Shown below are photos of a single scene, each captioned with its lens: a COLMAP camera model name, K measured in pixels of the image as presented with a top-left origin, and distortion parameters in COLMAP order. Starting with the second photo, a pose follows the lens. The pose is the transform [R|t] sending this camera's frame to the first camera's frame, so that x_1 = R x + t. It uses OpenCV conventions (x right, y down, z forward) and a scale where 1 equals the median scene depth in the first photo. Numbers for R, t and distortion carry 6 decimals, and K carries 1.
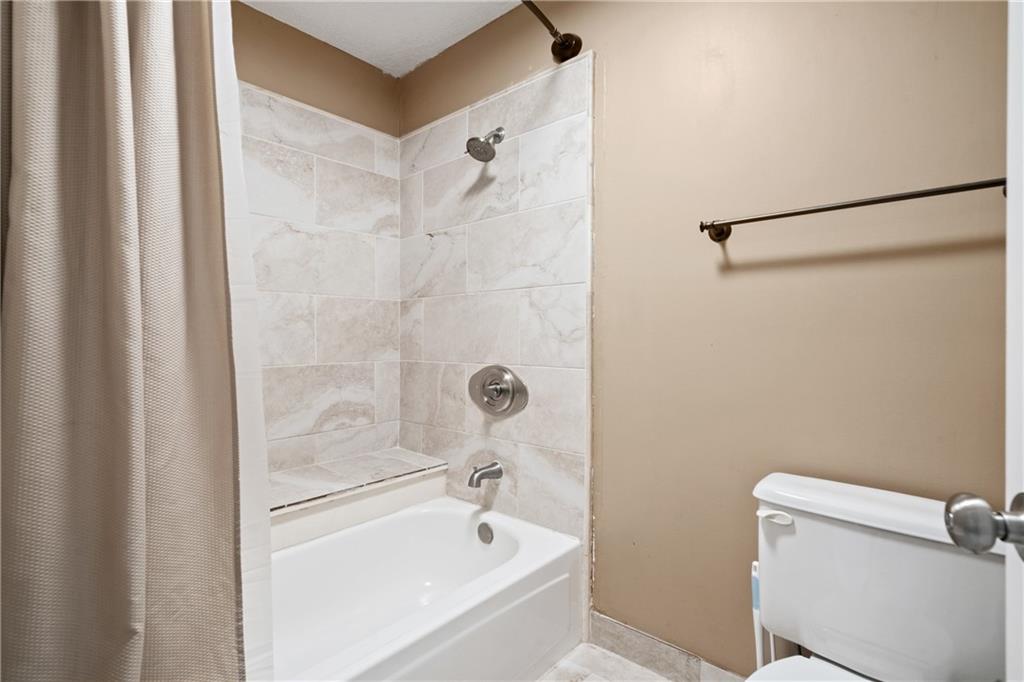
lens RADIAL K [[483.9, 0, 502.0], [0, 483.9, 328.5], [0, 0, 1]] dist [-0.000262, 0.000256]
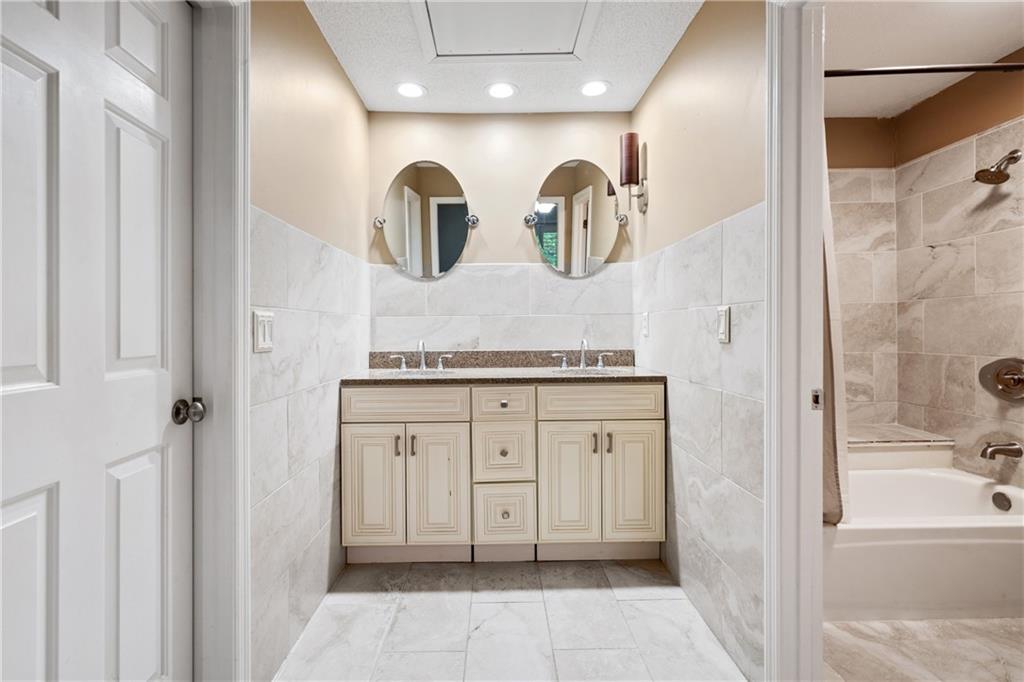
lens RADIAL K [[483.9, 0, 502.0], [0, 483.9, 328.5], [0, 0, 1]] dist [-0.000262, 0.000256]
pose [[0.673981, -0.008319, -0.738702, 0.017205], [0.023838, 0.999661, 0.010491, -0.030988], [0.738364, -0.024680, 0.673951, -0.591376]]
